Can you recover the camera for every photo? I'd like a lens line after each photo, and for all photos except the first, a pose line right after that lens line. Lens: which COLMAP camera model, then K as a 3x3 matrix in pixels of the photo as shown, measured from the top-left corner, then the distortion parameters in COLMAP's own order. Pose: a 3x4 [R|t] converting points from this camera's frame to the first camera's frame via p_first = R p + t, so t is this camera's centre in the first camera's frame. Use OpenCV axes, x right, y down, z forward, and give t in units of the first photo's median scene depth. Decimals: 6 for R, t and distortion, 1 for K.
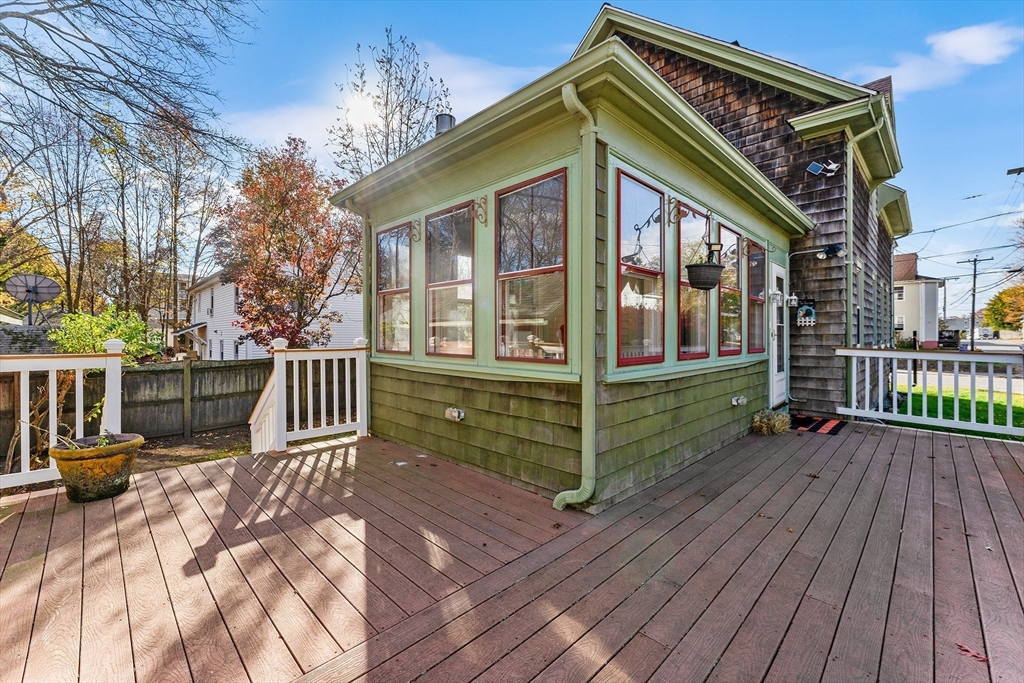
lens RADIAL K [[419.0, 0, 514.2], [0, 419.0, 335.1], [0, 0, 1]] dist [0.002233, 0.000008]
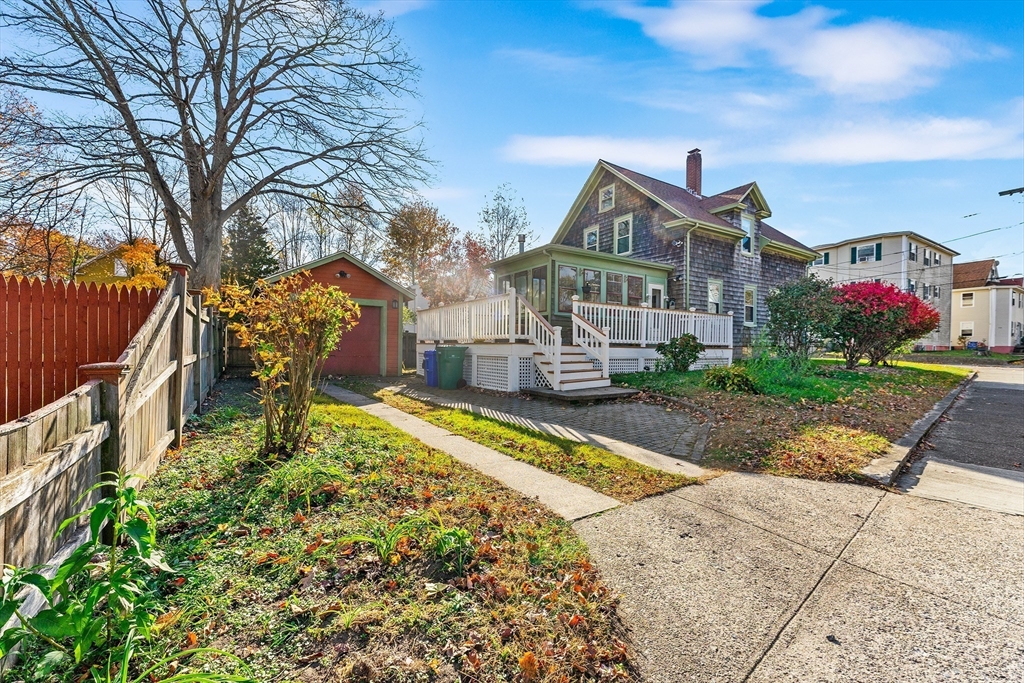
lens RADIAL K [[419.0, 0, 507.0], [0, 419.0, 347.5], [0, 0, 1]] dist [0.002233, 0.000008]
pose [[0.974832, 0.011430, -0.222648, 0.292036], [-0.012606, 0.999913, -0.003861, 0.194367], [0.222585, 0.006571, 0.974891, -1.370031]]
